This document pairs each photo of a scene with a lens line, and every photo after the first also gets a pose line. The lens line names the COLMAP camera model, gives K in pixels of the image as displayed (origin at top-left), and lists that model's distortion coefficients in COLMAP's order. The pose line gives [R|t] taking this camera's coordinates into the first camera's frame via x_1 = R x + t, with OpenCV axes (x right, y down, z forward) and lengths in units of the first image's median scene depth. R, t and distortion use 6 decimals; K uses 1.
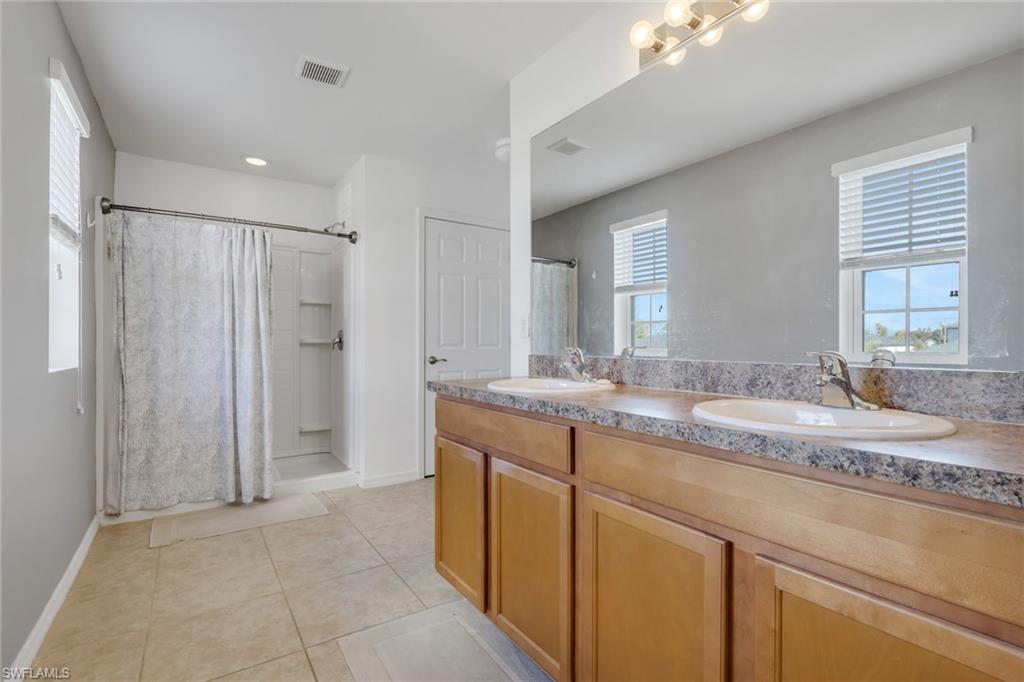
lens RADIAL K [[480.1, 0, 517.0], [0, 480.1, 357.3], [0, 0, 1]] dist [0.003582, 0.000160]
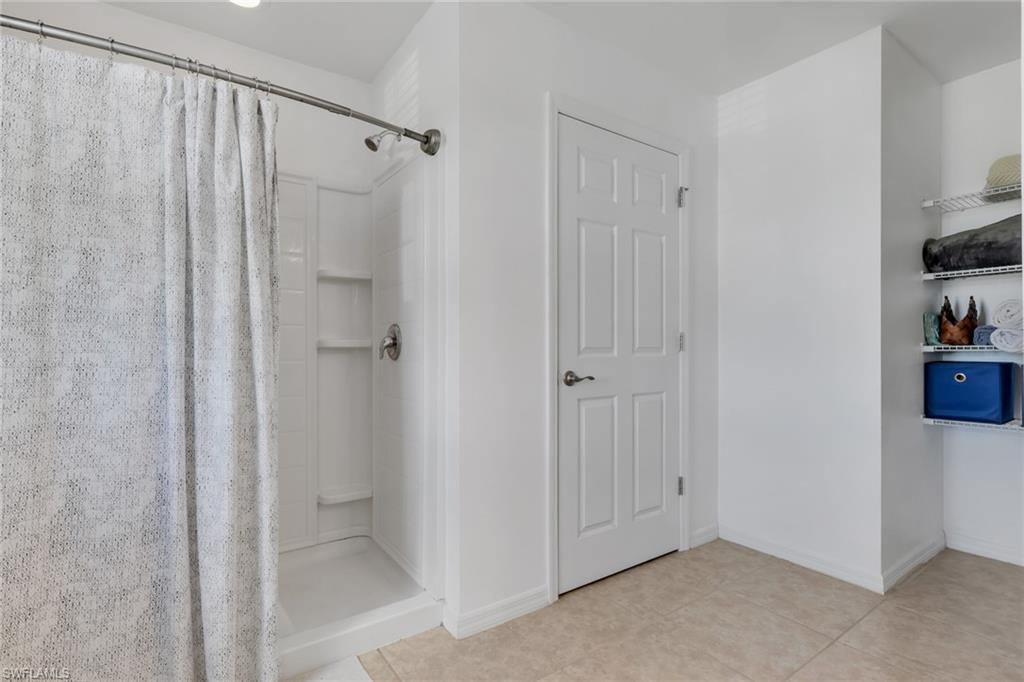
lens RADIAL K [[480.0, 0, 513.2], [0, 480.0, 356.9], [0, 0, 1]] dist [-0.001270, 0.000104]
pose [[0.999705, -0.004219, 0.023915, -0.303998], [0.004365, 0.999972, -0.006060, -0.017845], [-0.023888, 0.006163, 0.999696, 0.553791]]
